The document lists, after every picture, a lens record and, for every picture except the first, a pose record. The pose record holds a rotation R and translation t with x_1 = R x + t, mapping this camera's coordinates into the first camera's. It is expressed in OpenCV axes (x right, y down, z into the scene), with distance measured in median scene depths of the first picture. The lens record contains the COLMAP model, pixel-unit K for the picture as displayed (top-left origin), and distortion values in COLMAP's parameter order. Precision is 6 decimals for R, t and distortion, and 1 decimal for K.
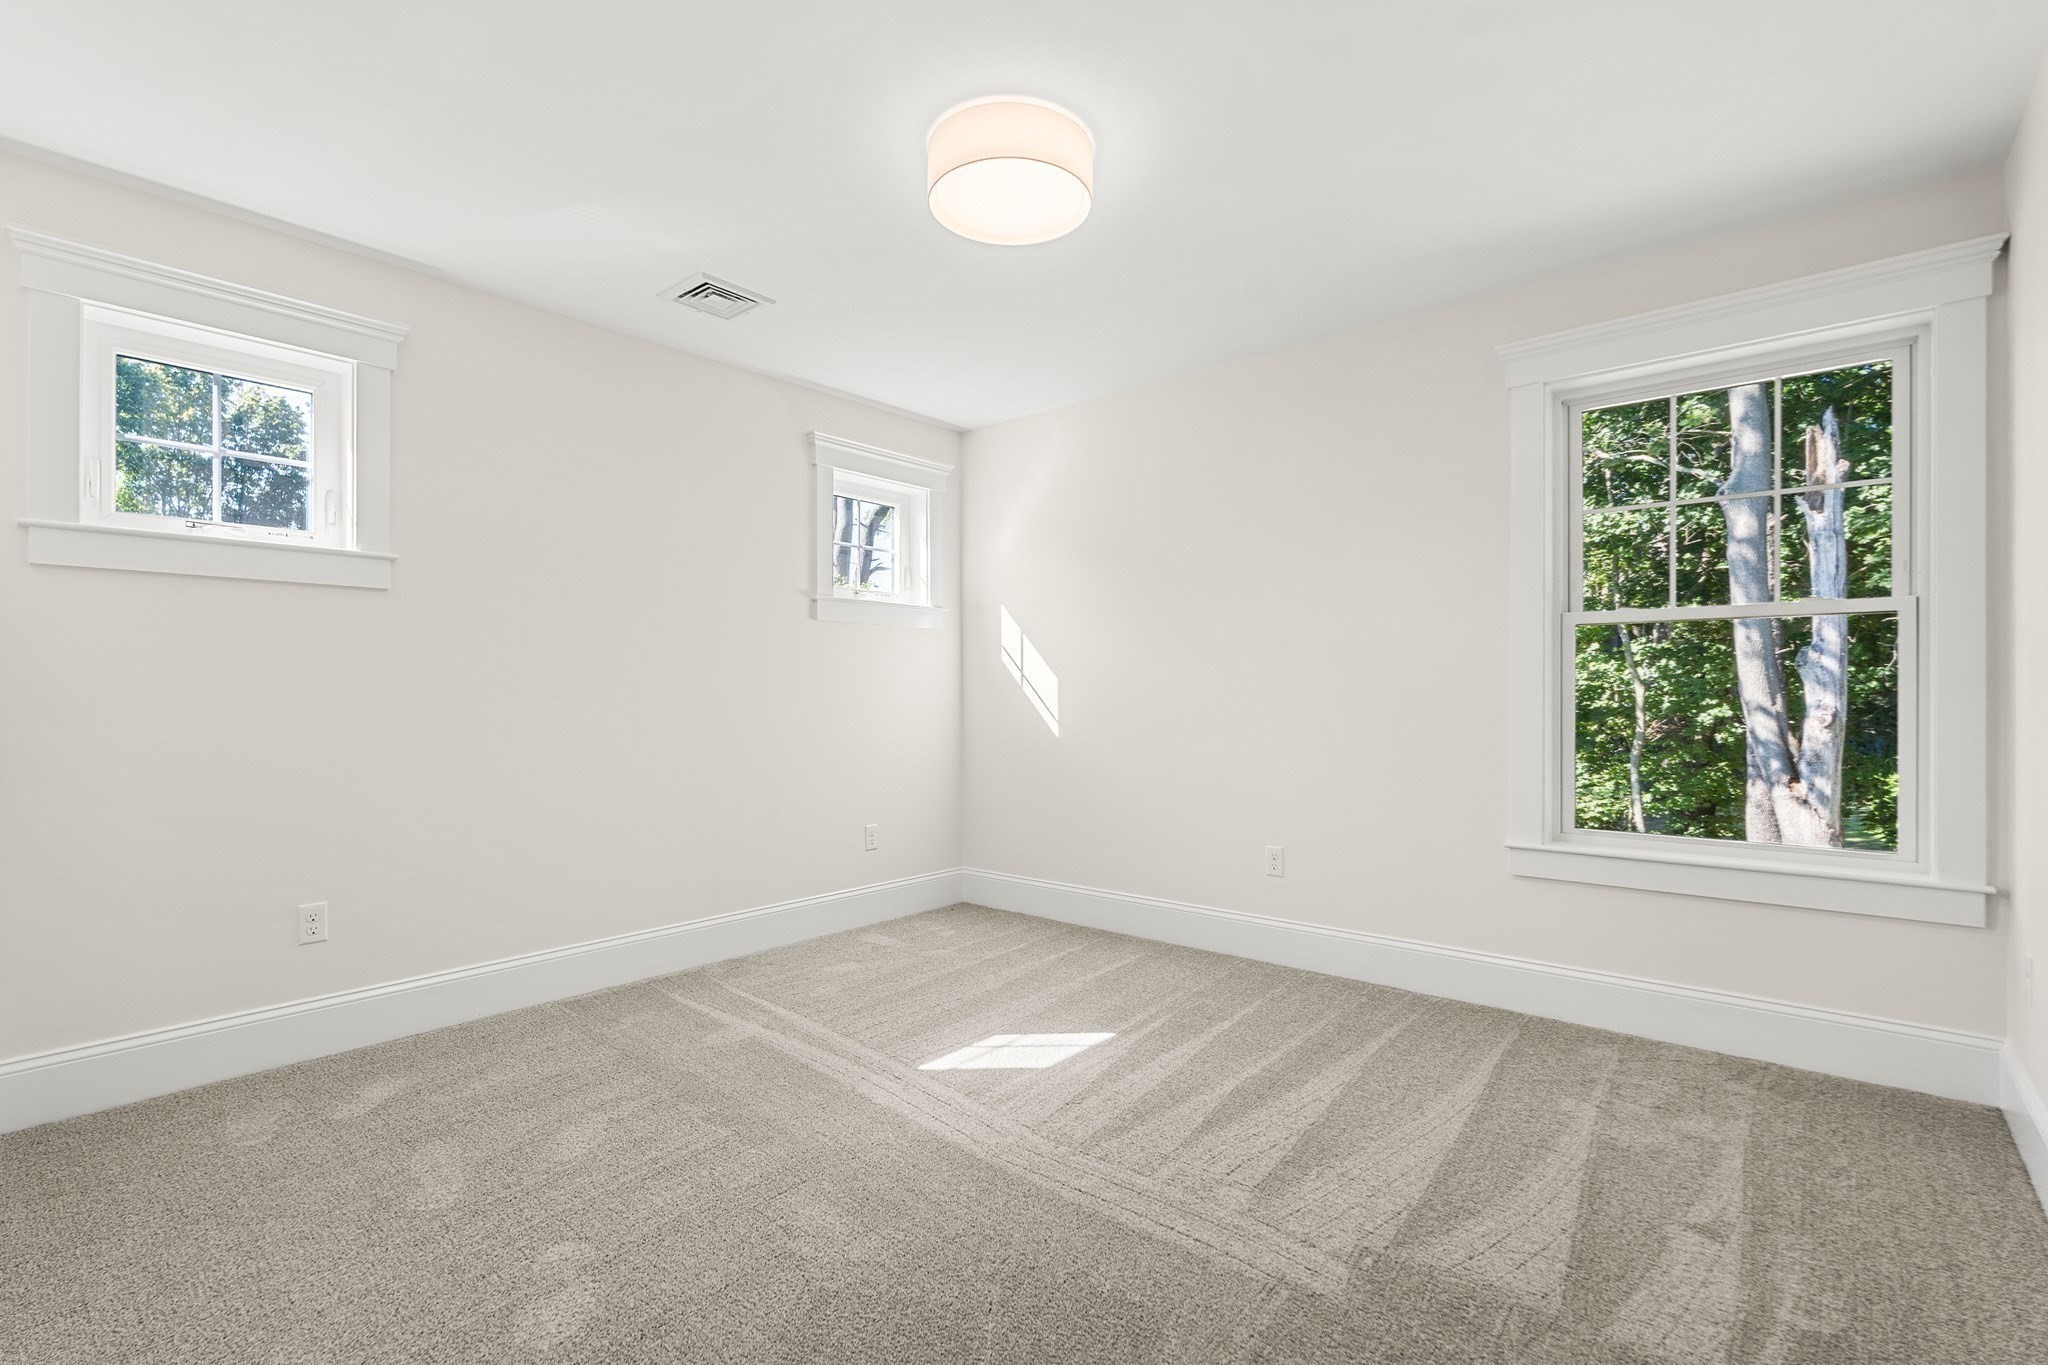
lens RADIAL K [[924.1, 0, 1025.6], [0, 924.1, 688.1], [0, 0, 1]] dist [-0.001832, -0.000398]
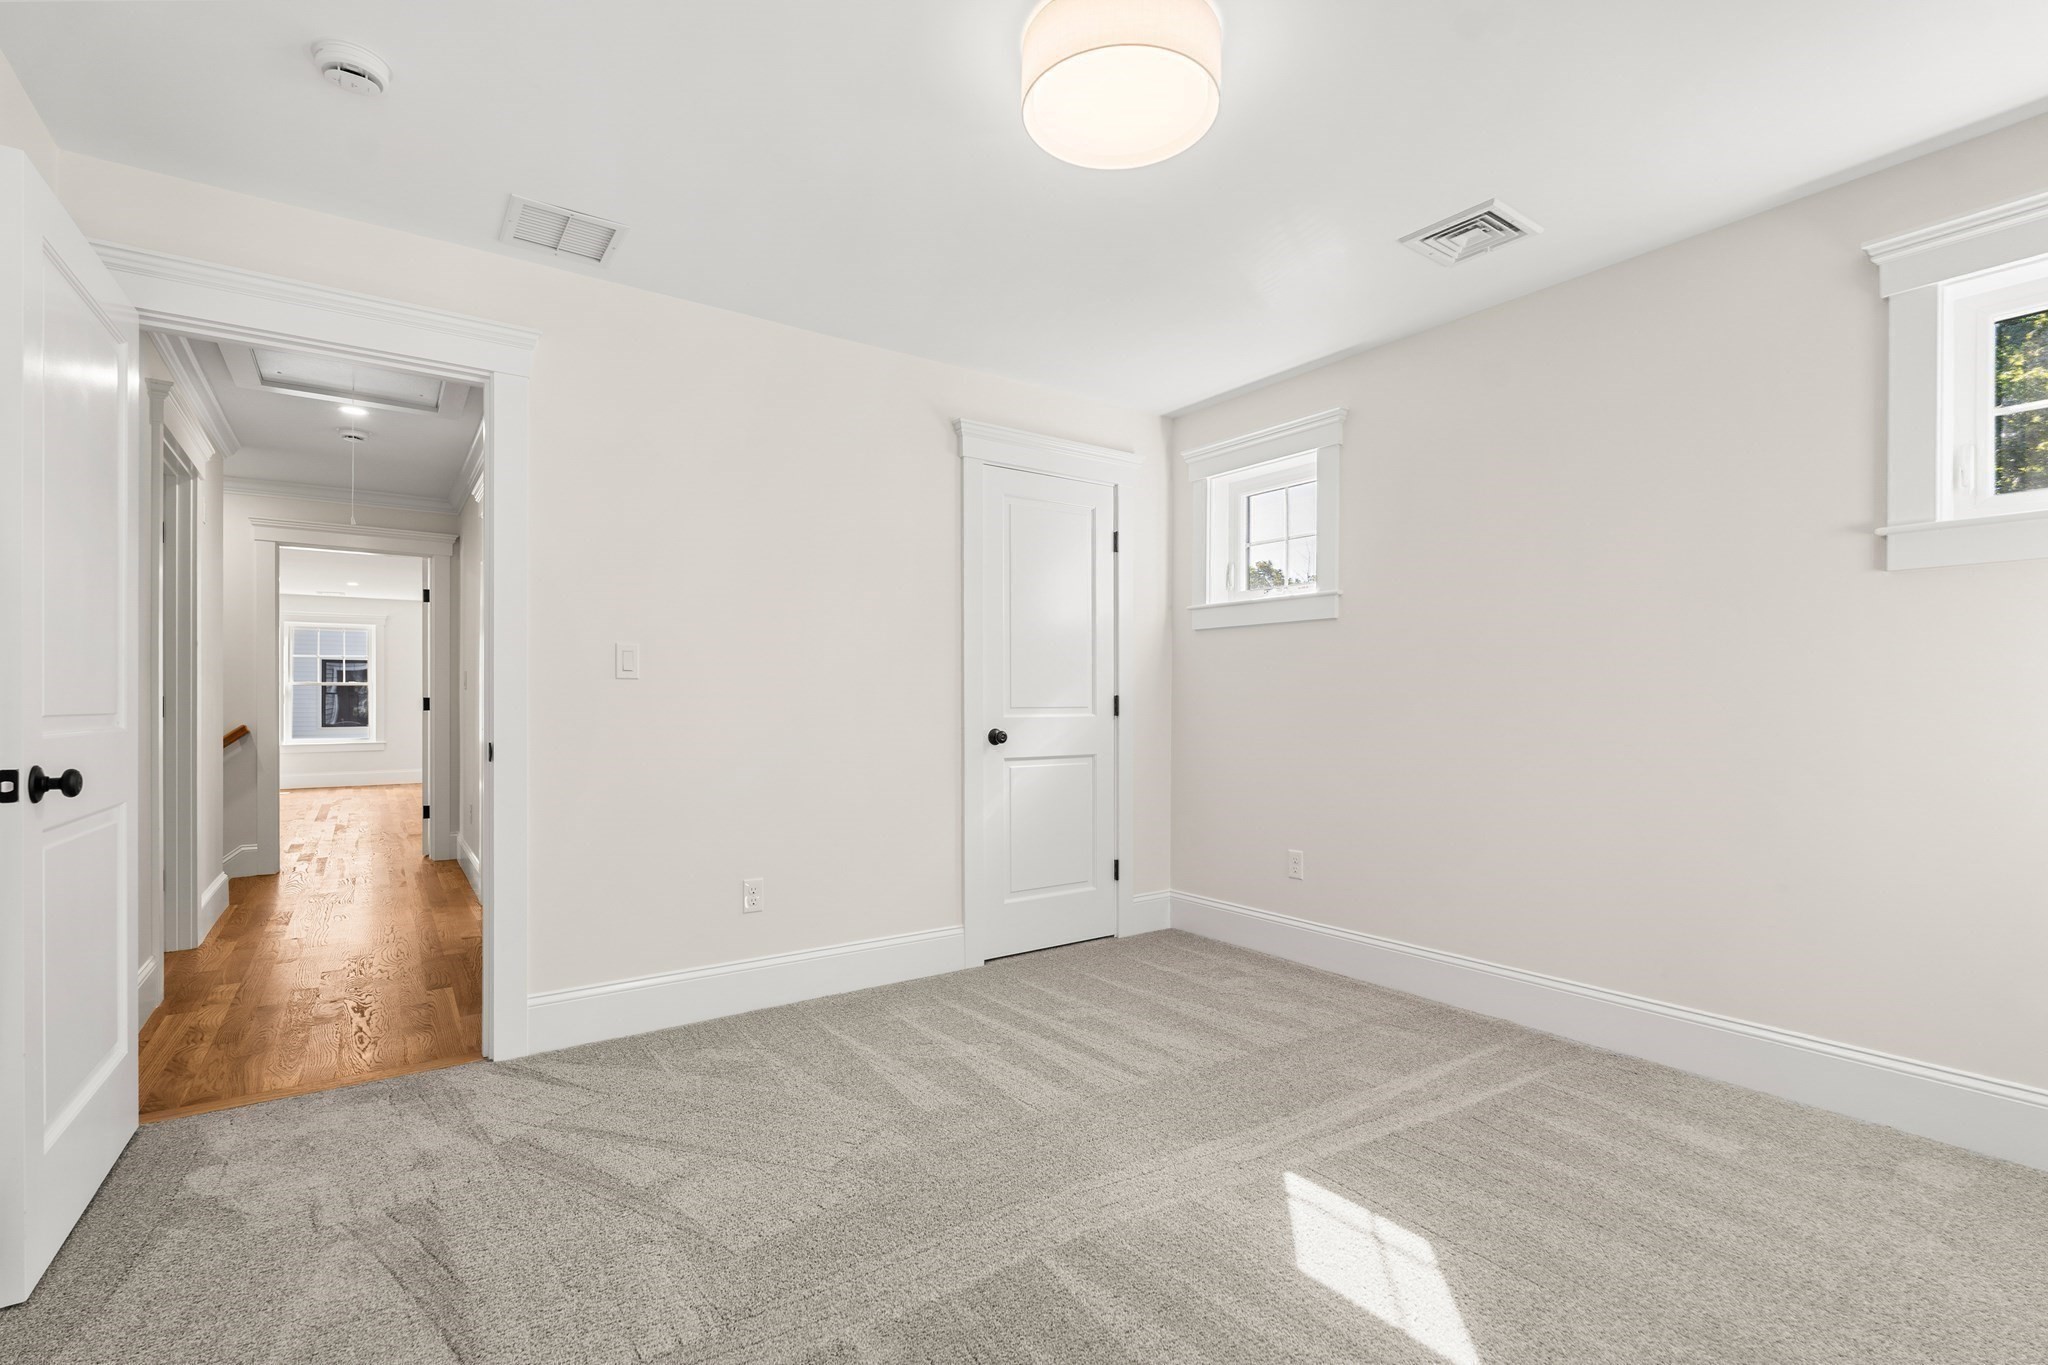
lens RADIAL K [[924.1, 0, 1025.6], [0, 924.1, 688.1], [0, 0, 1]] dist [-0.001832, -0.000398]
pose [[-0.228432, -0.010005, -0.973508, 0.654360], [0.006640, 0.999908, -0.011835, 0.001468], [0.973537, -0.009167, -0.228345, 0.882667]]
